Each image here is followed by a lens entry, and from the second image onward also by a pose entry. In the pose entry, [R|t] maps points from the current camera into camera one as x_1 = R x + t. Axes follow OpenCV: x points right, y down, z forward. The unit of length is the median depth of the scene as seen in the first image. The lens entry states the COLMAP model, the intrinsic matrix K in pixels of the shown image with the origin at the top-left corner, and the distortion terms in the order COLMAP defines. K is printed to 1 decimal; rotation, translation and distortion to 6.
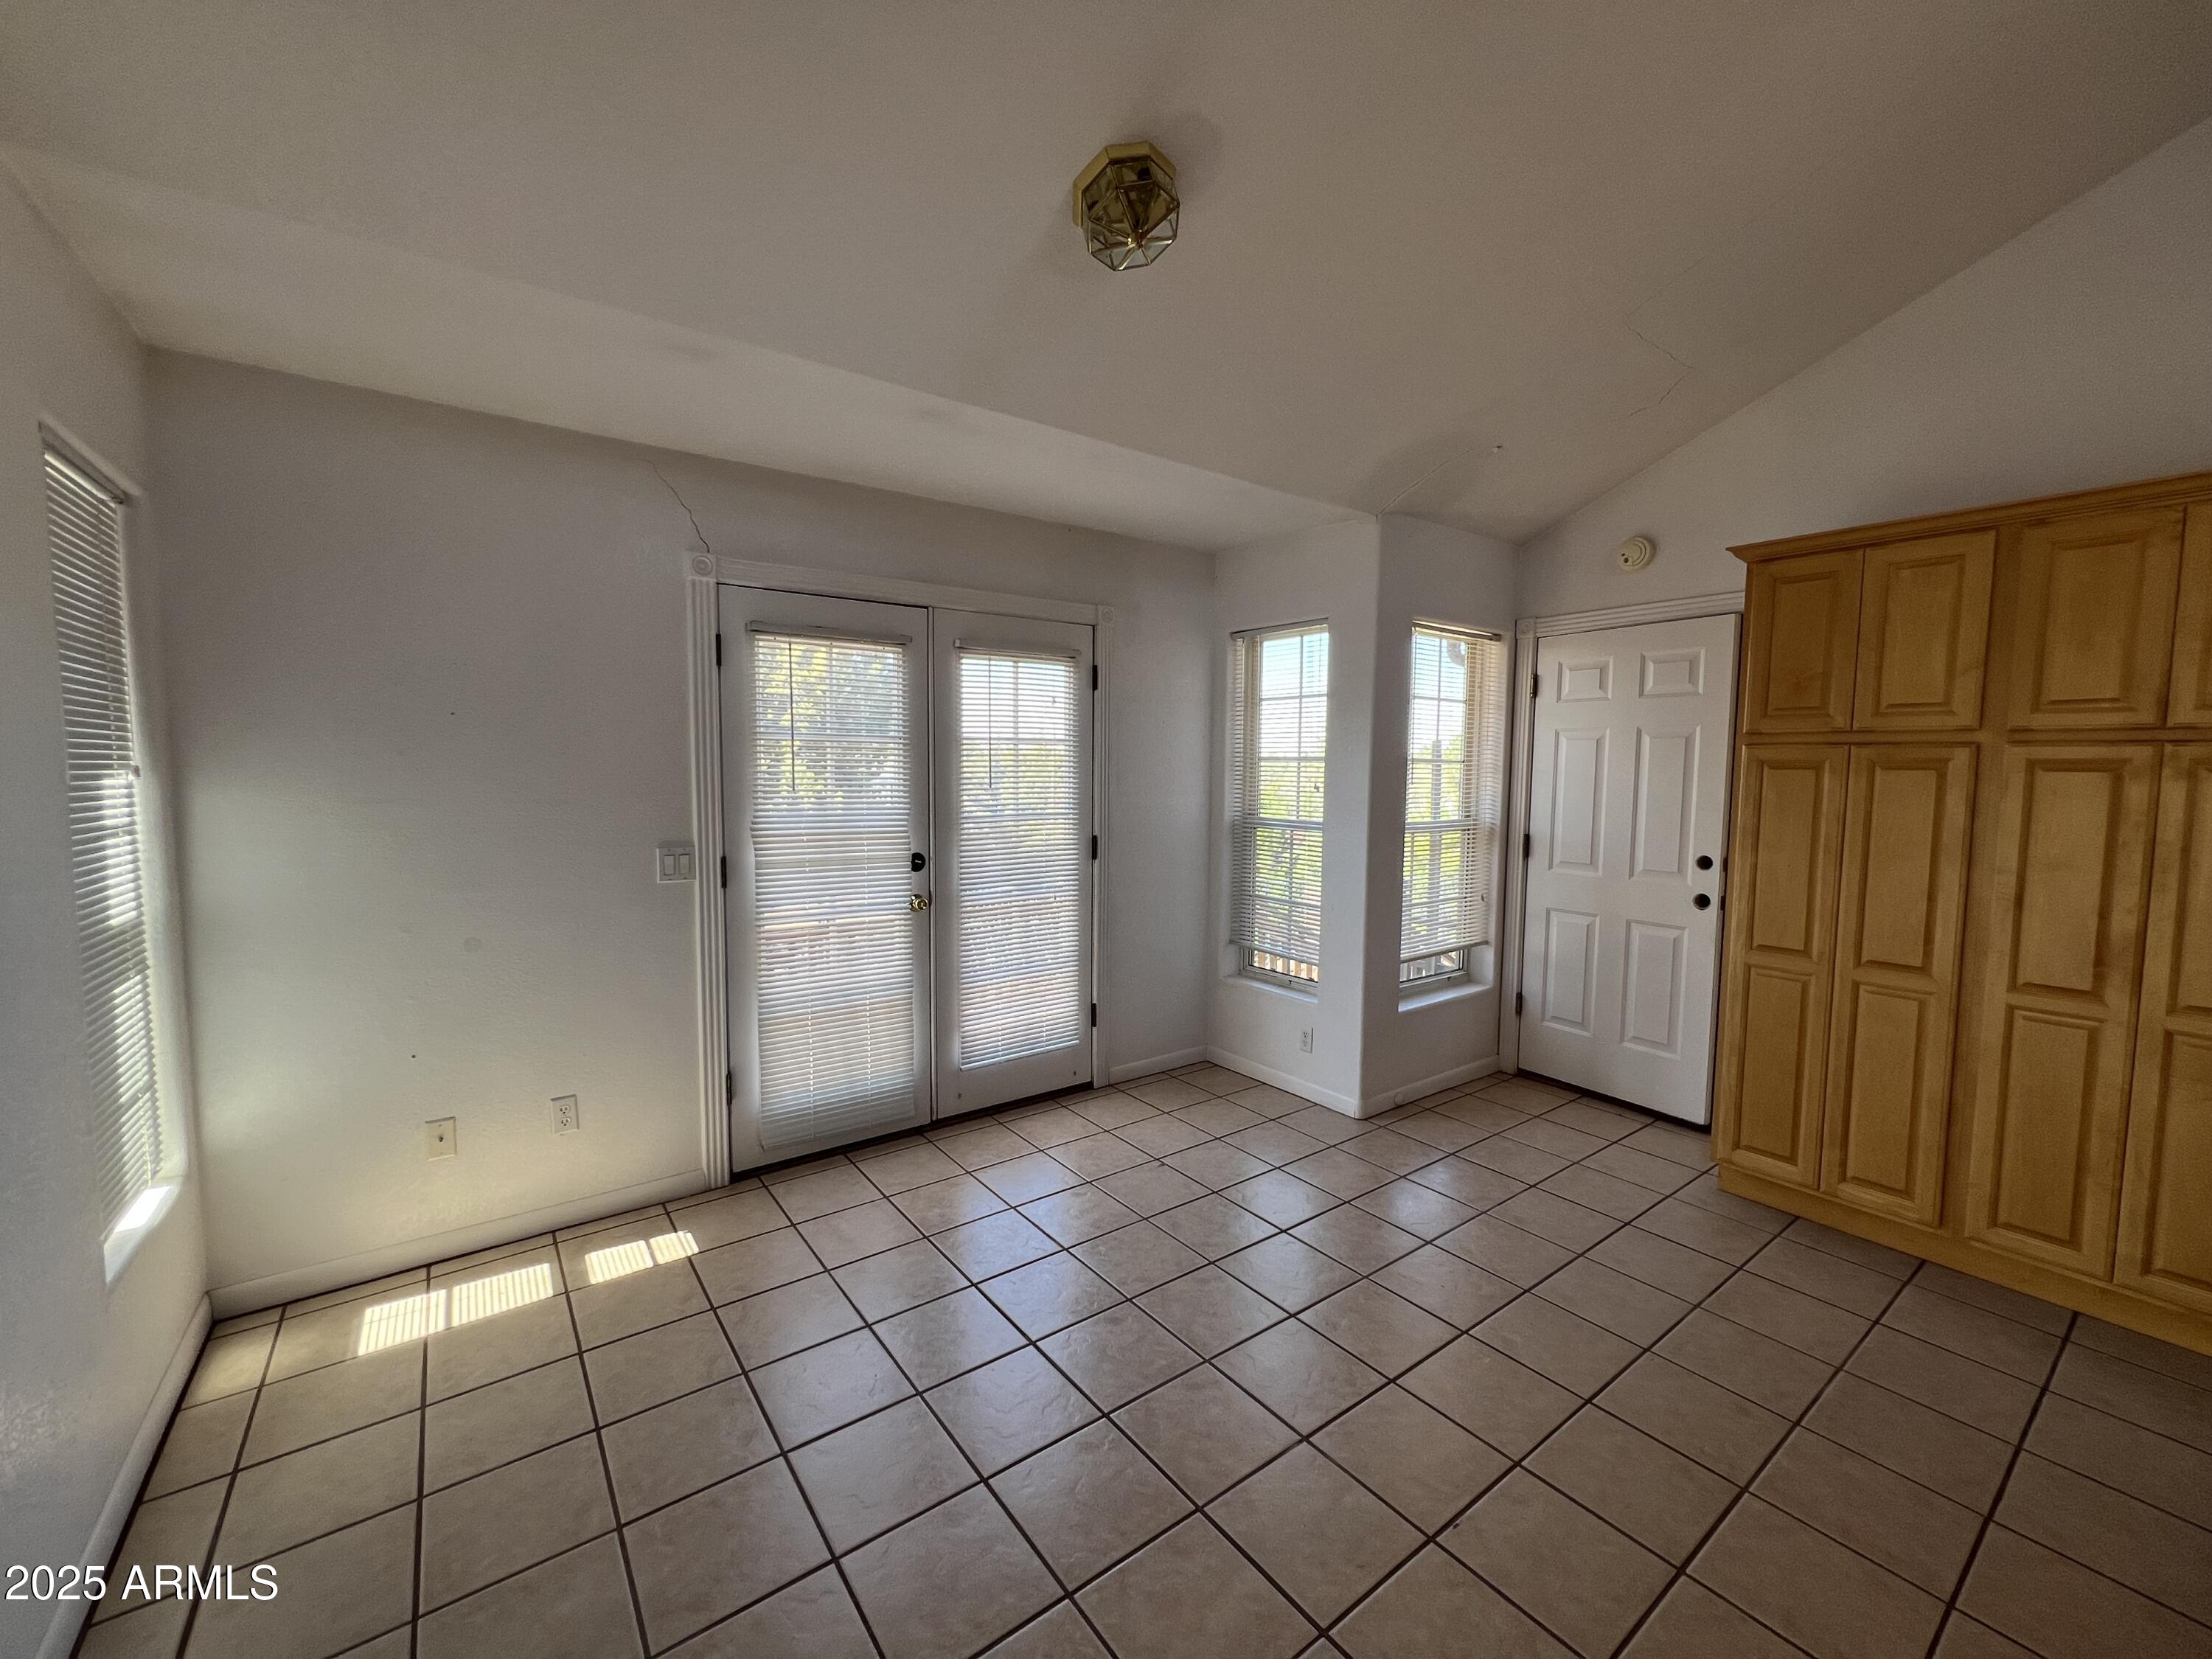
lens RADIAL K [[886.1, 0, 1101.6], [0, 886.1, 830.4], [0, 0, 1]] dist [-0.004632, 0.000534]
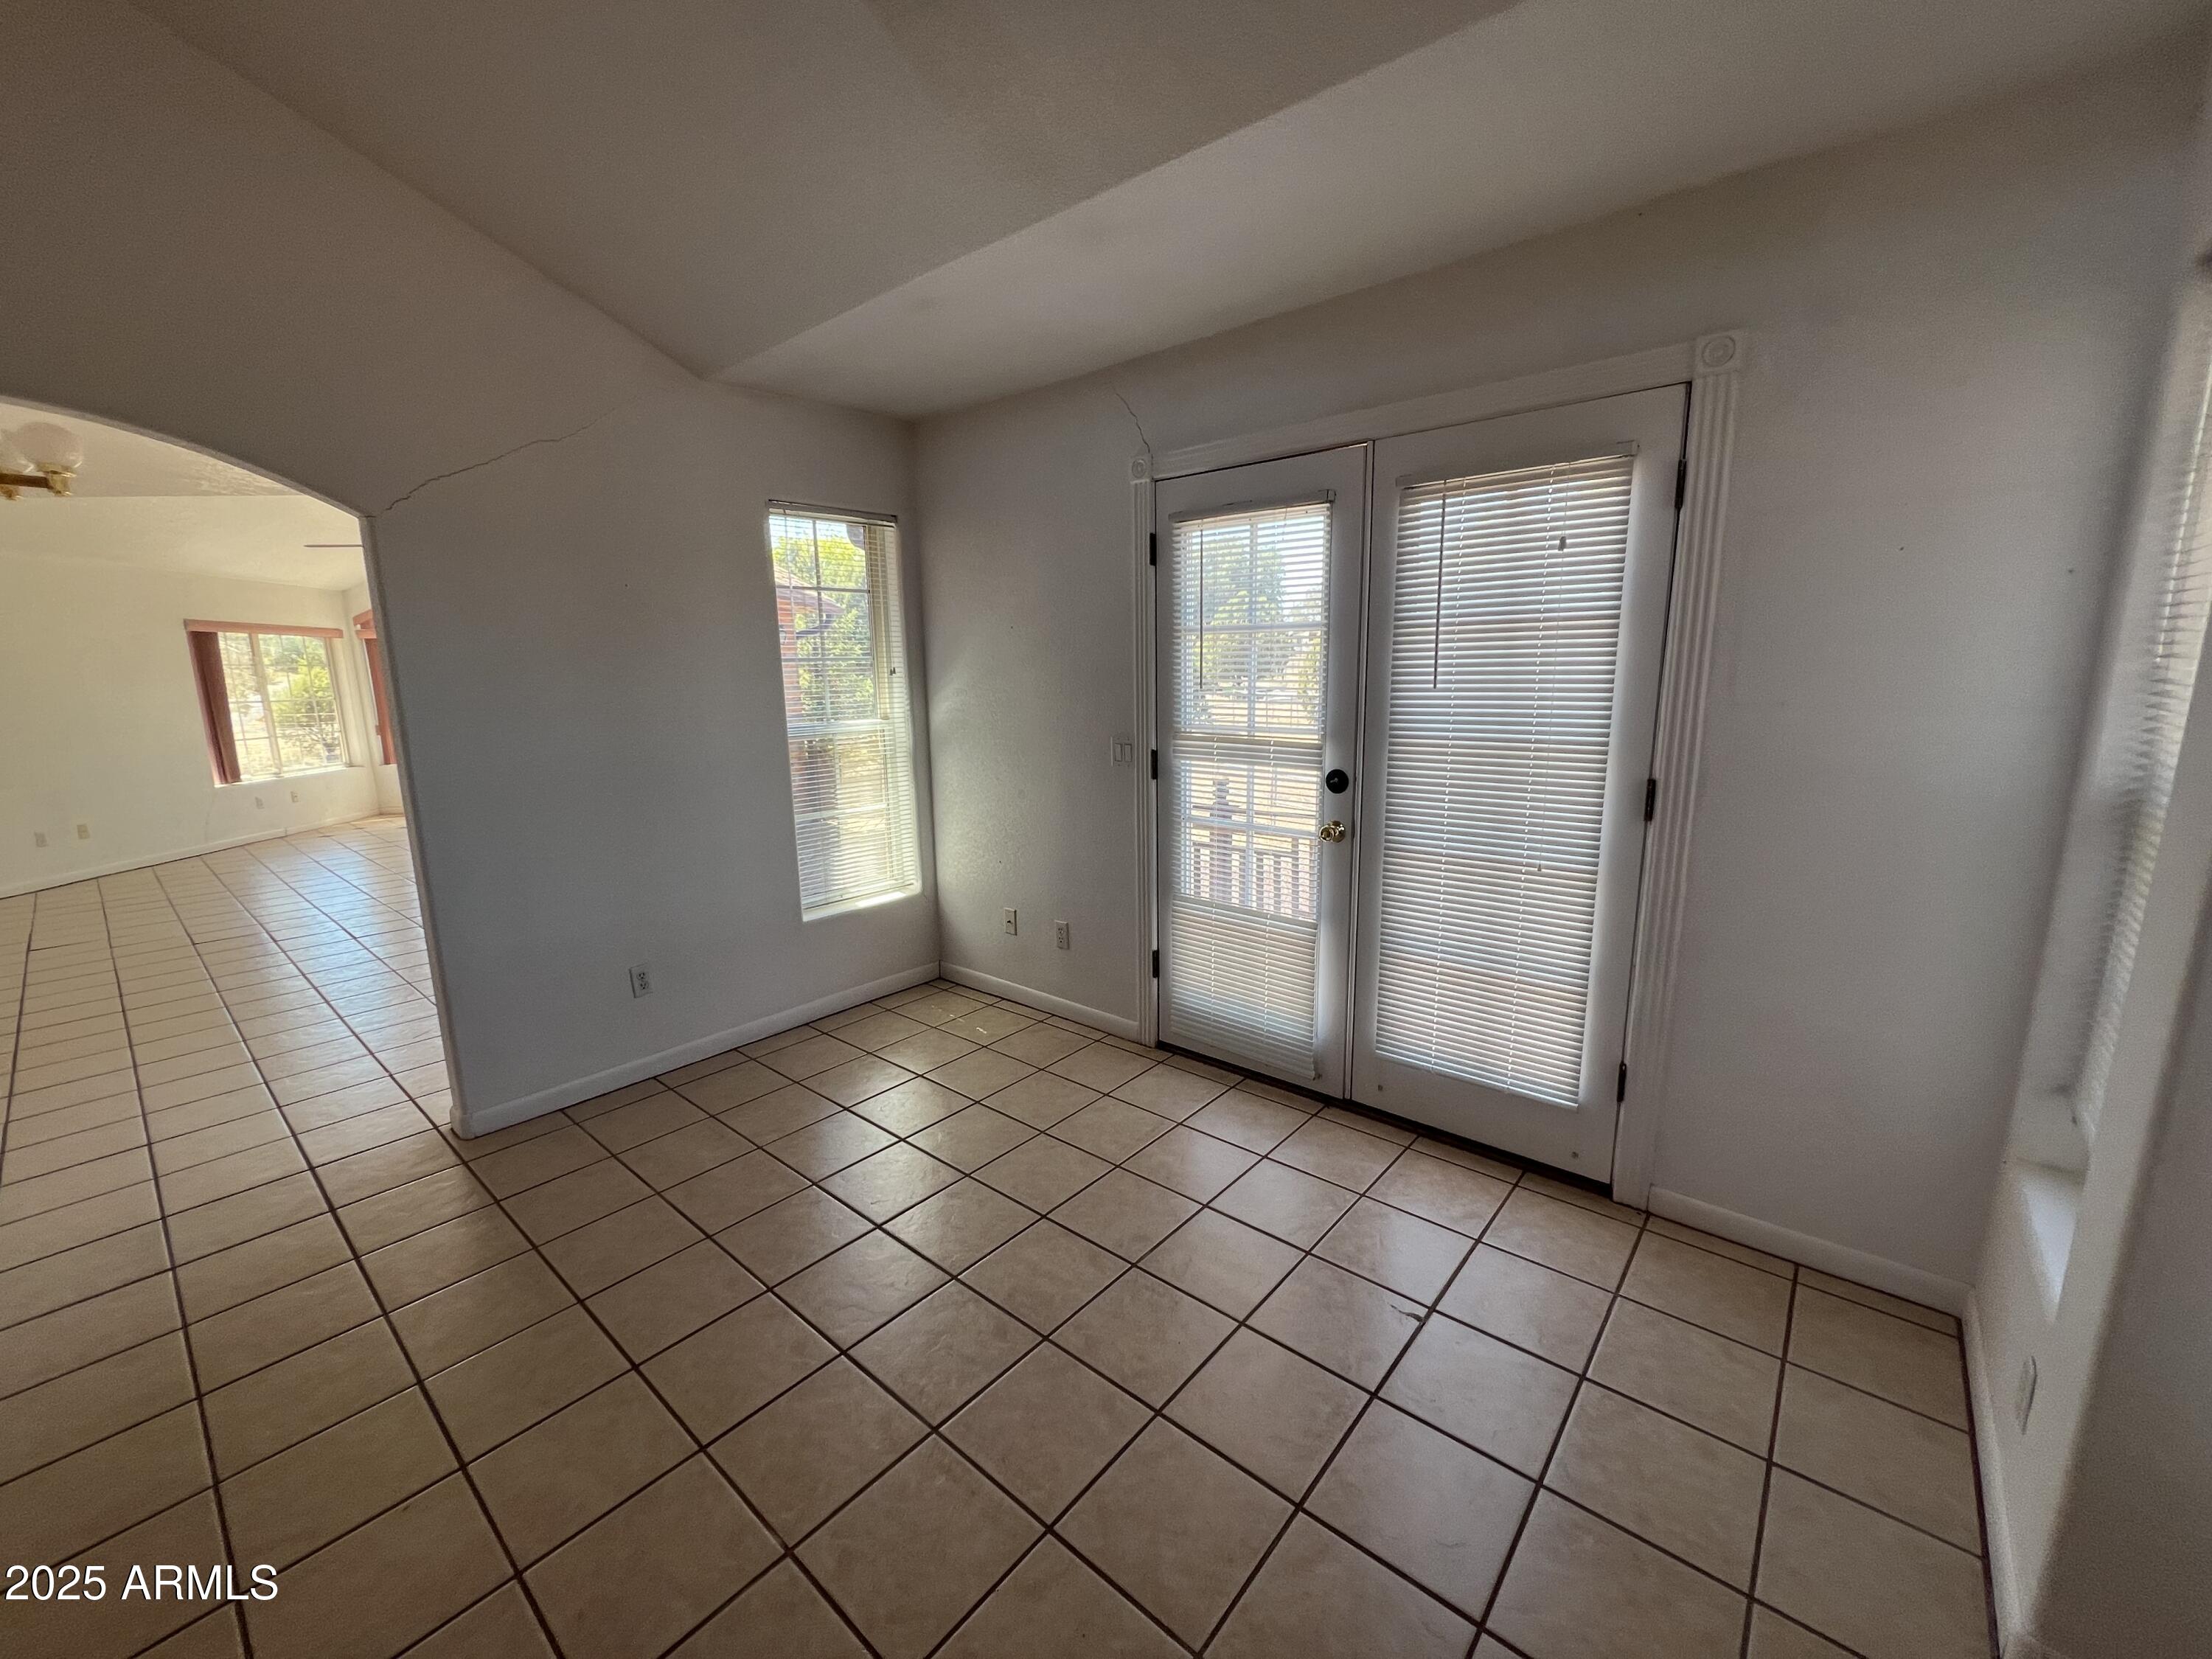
lens RADIAL K [[891.9, 0, 1101.5], [0, 891.9, 830.5], [0, 0, 1]] dist [-0.001645, -0.000016]
pose [[0.224516, 0.172685, -0.959048, 0.504521], [-0.051253, 0.984904, 0.165343, -0.040962], [0.973122, 0.012032, 0.229977, 0.585382]]
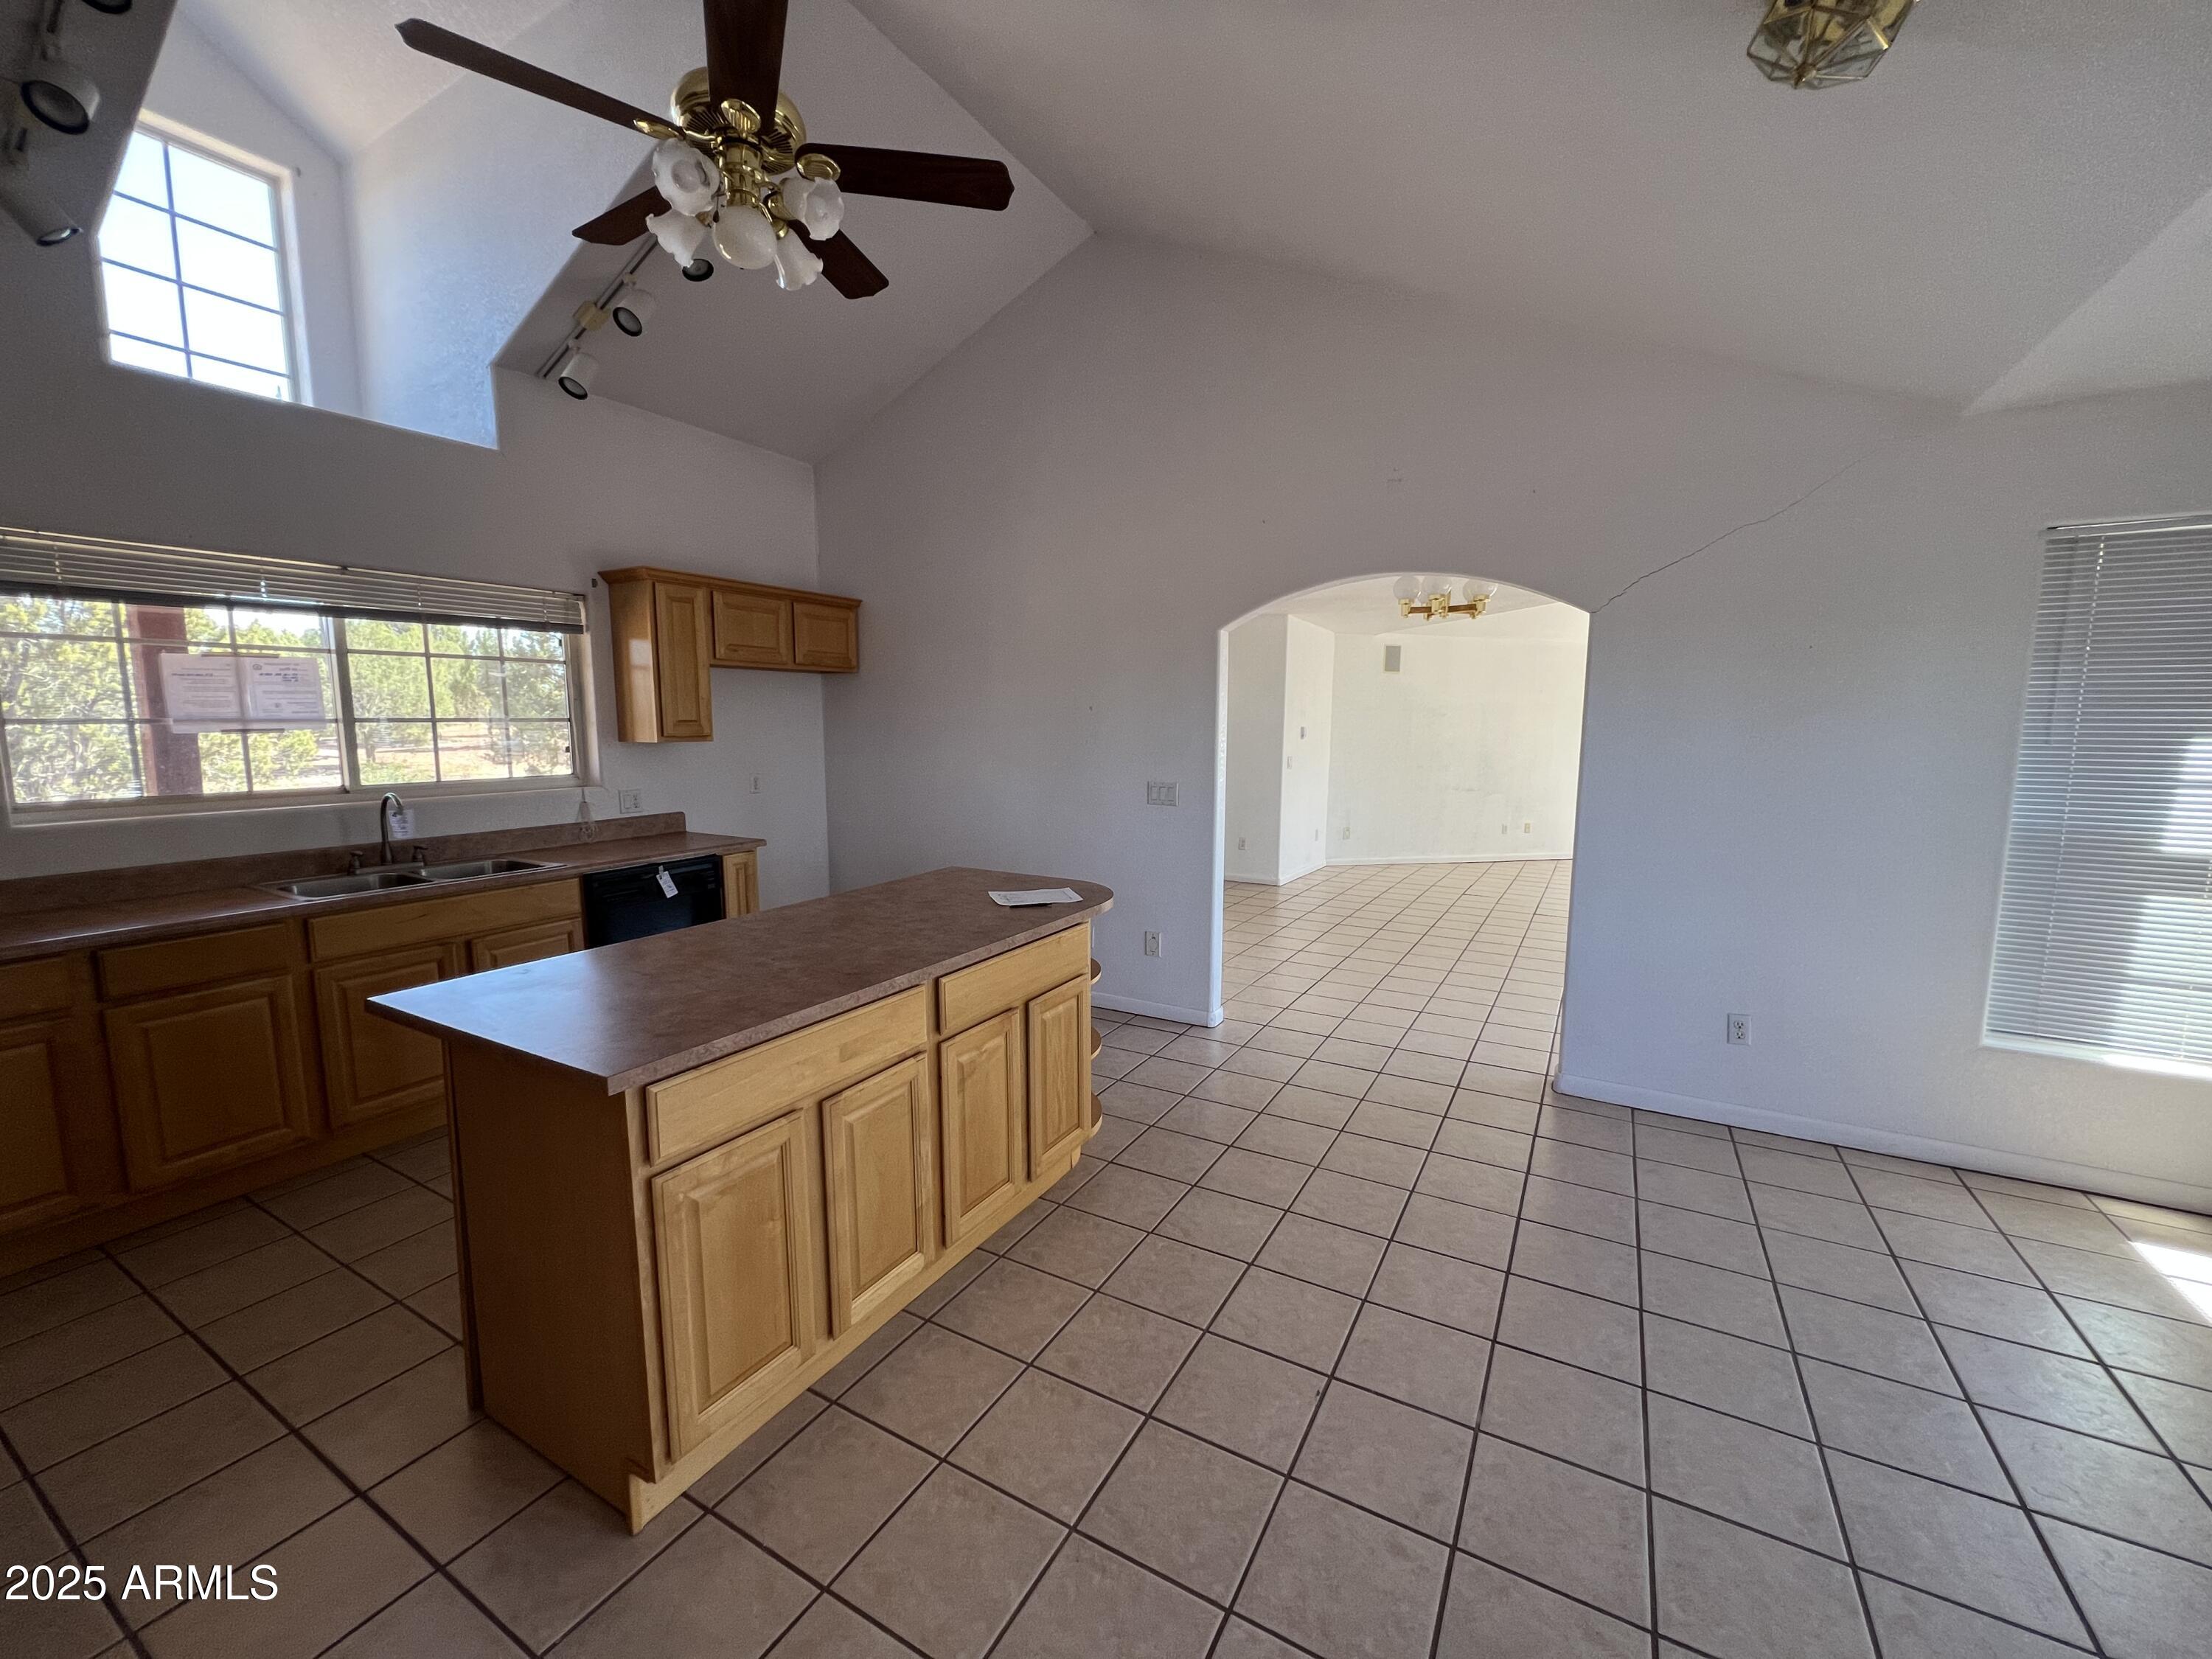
lens RADIAL K [[886.1, 0, 1101.6], [0, 886.1, 830.4], [0, 0, 1]] dist [-0.004632, 0.000534]
pose [[-0.914244, 0.040517, -0.403134, 0.526820], [-0.037560, 0.982227, 0.183898, -0.065496], [0.403420, 0.183269, -0.896473, 0.858813]]
